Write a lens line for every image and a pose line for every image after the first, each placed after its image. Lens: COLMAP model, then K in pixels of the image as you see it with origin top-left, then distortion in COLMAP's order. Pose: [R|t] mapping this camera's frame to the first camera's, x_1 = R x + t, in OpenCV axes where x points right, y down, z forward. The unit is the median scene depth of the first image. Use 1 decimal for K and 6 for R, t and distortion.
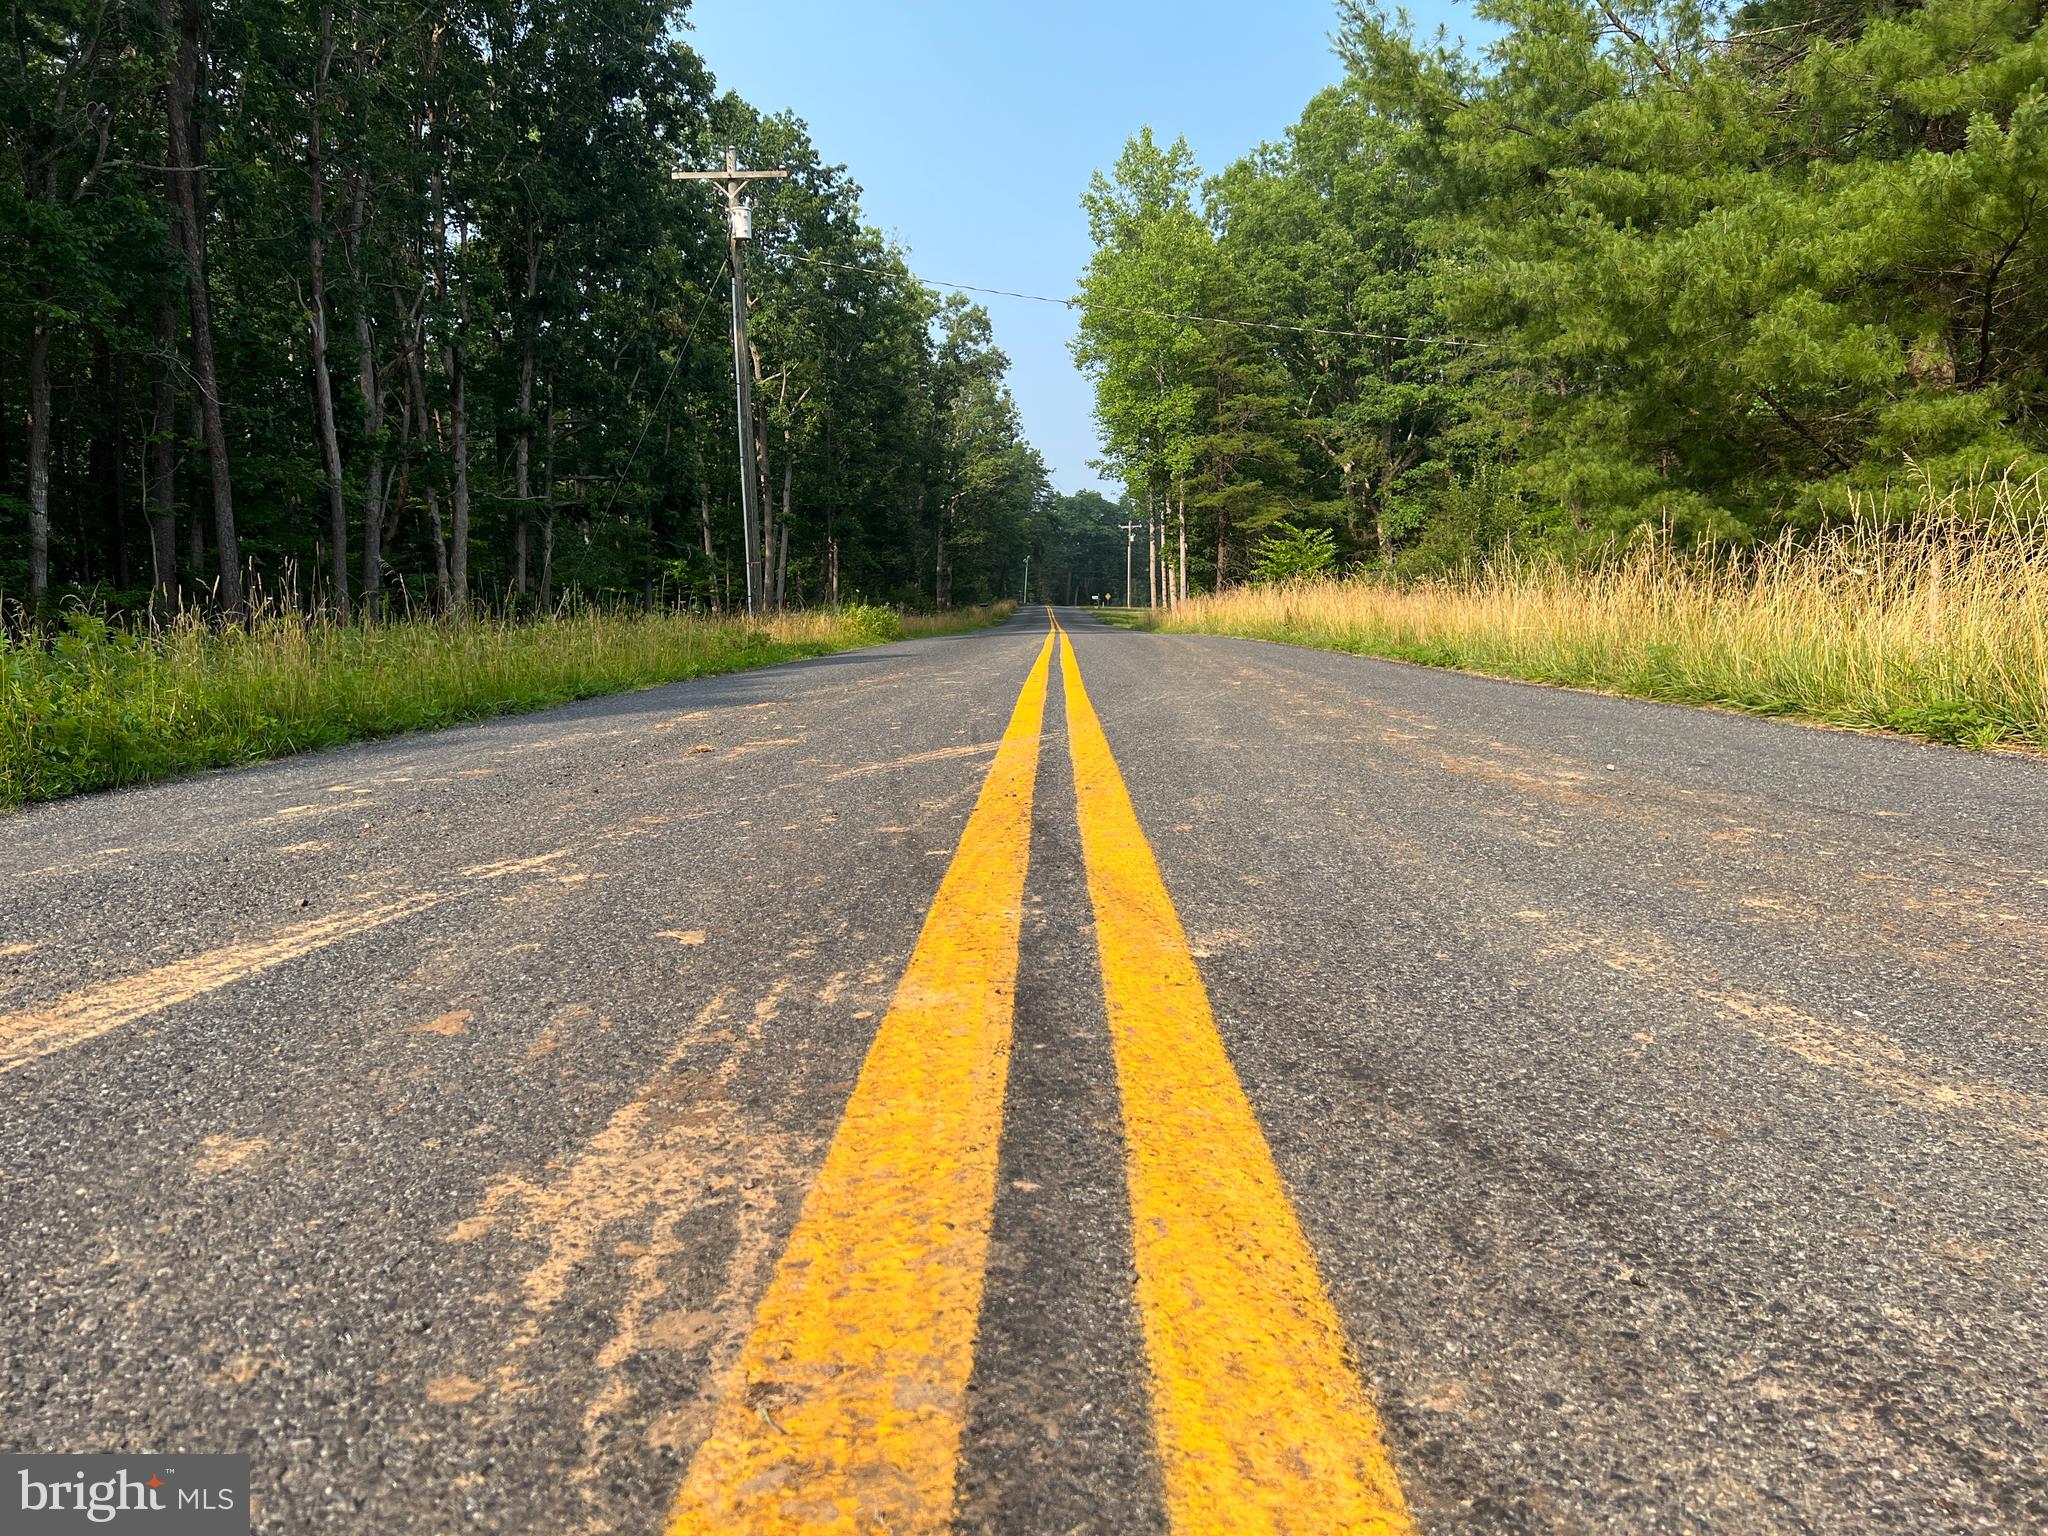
lens RADIAL K [[1575.9, 0, 1024.0], [0, 1575.9, 768.0], [0, 0, 1]] dist [0.070647, -0.081255]
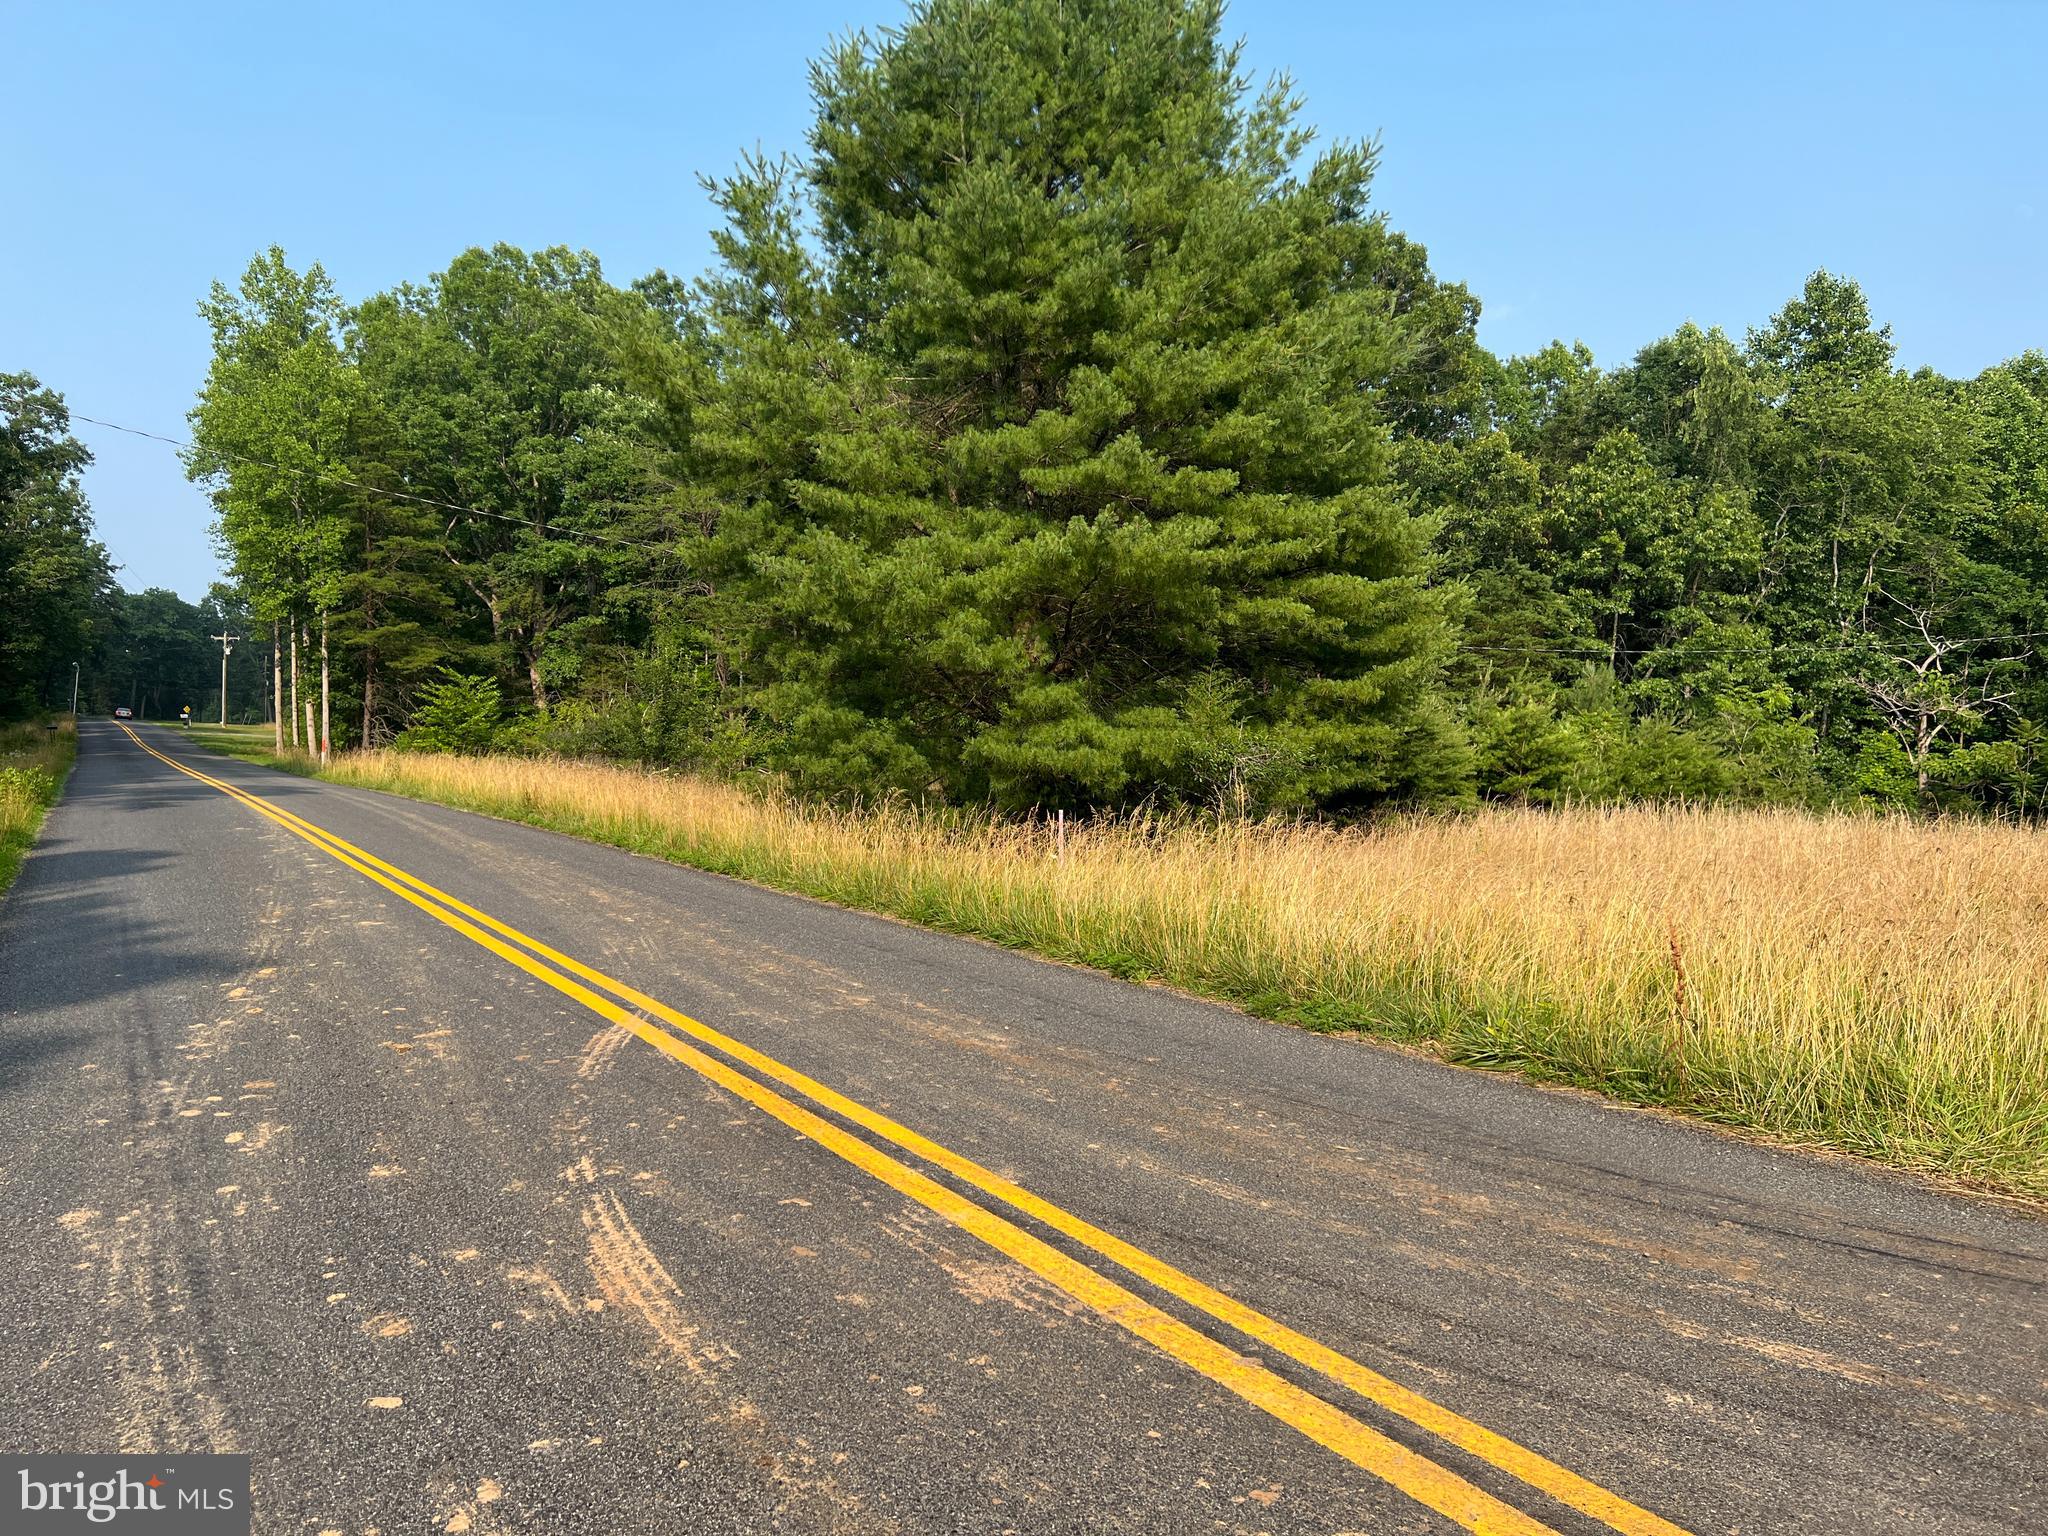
lens RADIAL K [[1575.9, 0, 1024.0], [0, 1575.9, 768.0], [0, 0, 1]] dist [0.070647, -0.081255]
pose [[0.854433, 0.016404, 0.519303, -0.040783], [0.022877, 0.997344, -0.069146, -0.011746], [-0.519058, 0.070961, 0.851788, -0.044178]]
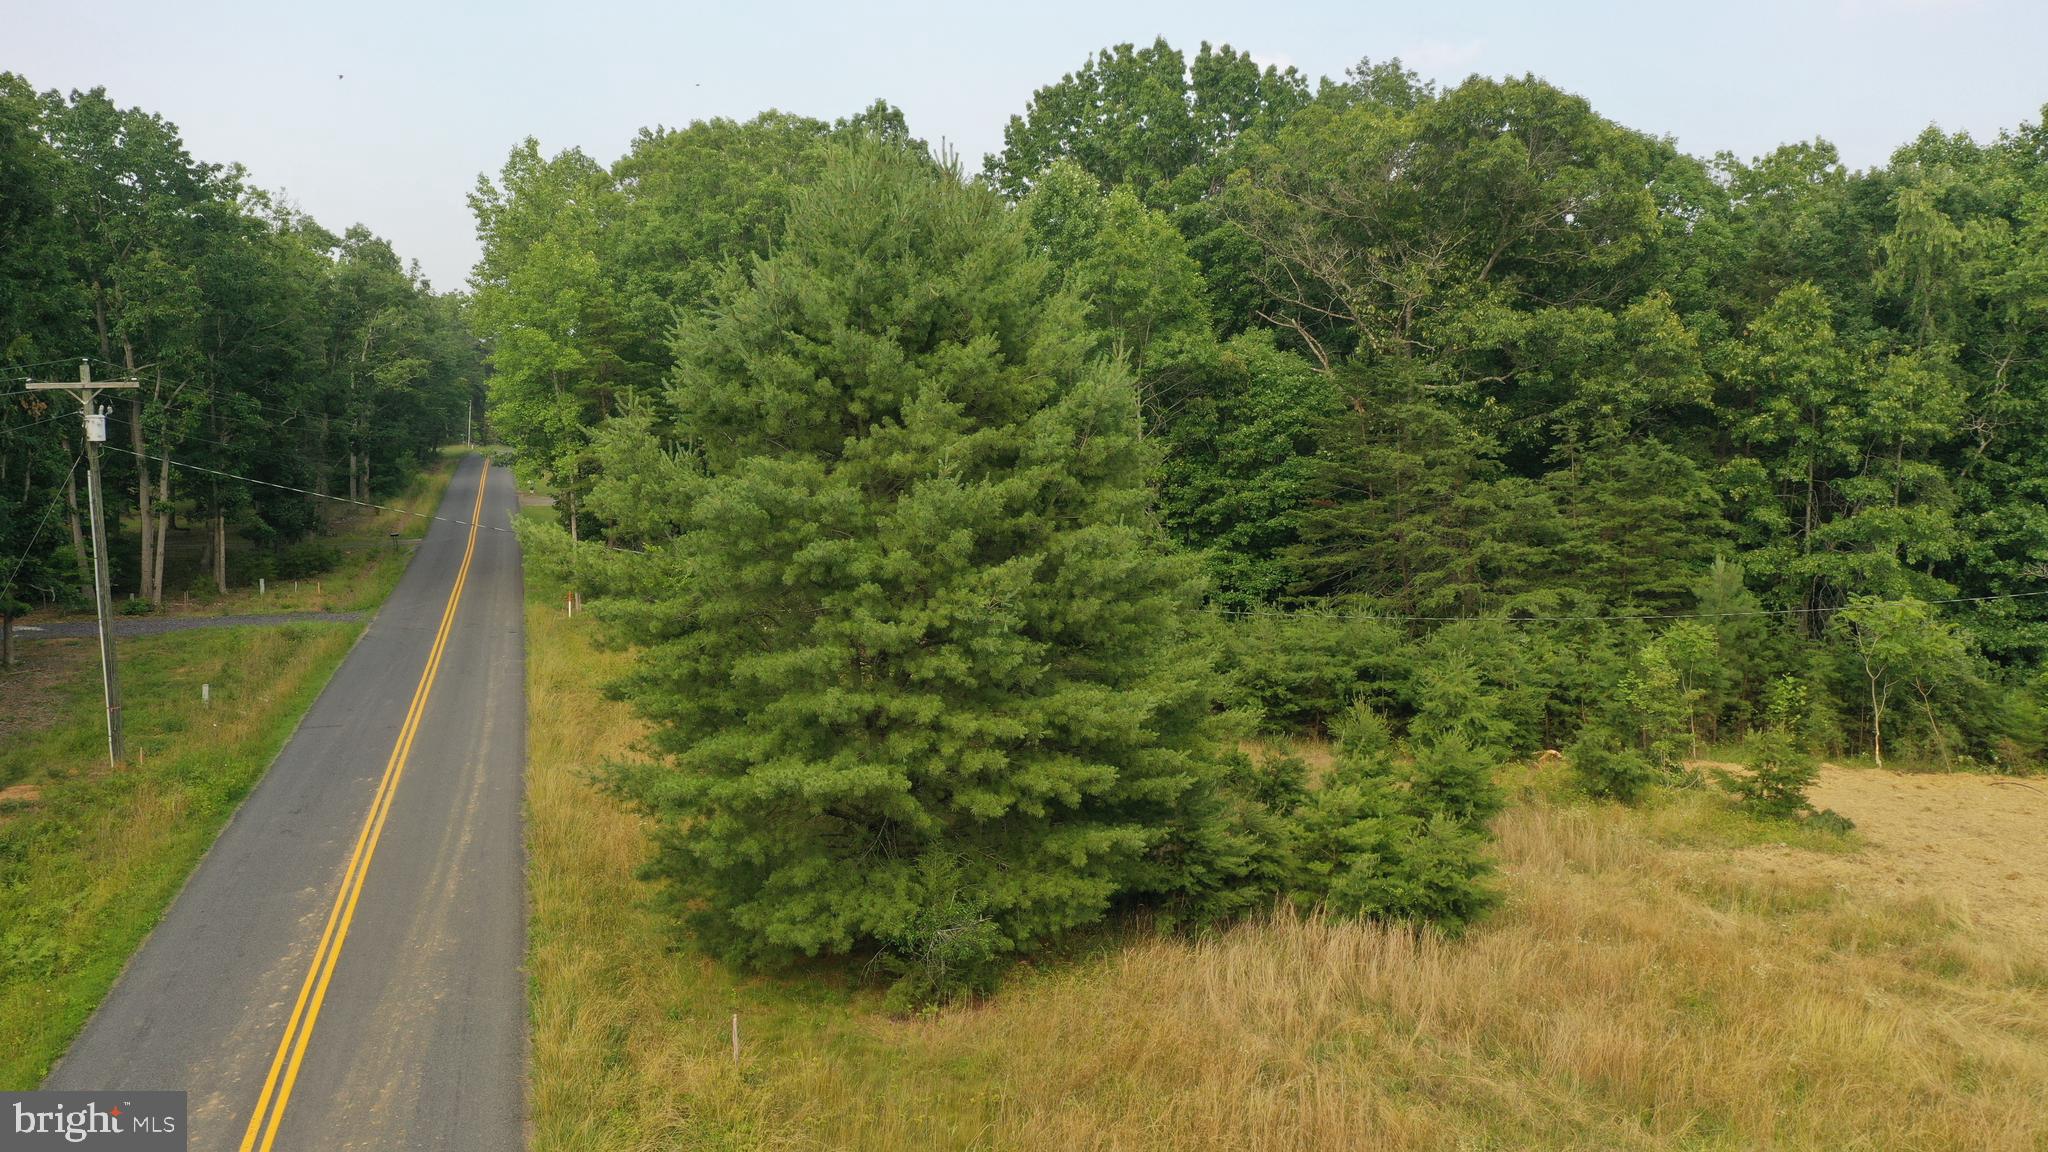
lens RADIAL K [[1682.1, 0, 1024.0], [0, 1682.1, 576.0], [0, 0, 1]] dist [0.019078, 0.004229]
pose [[0.953049, -0.022781, 0.301957, 0.047737], [0.022600, 0.999736, 0.004093, -0.117535], [-0.301971, 0.002923, 0.953313, -0.197508]]
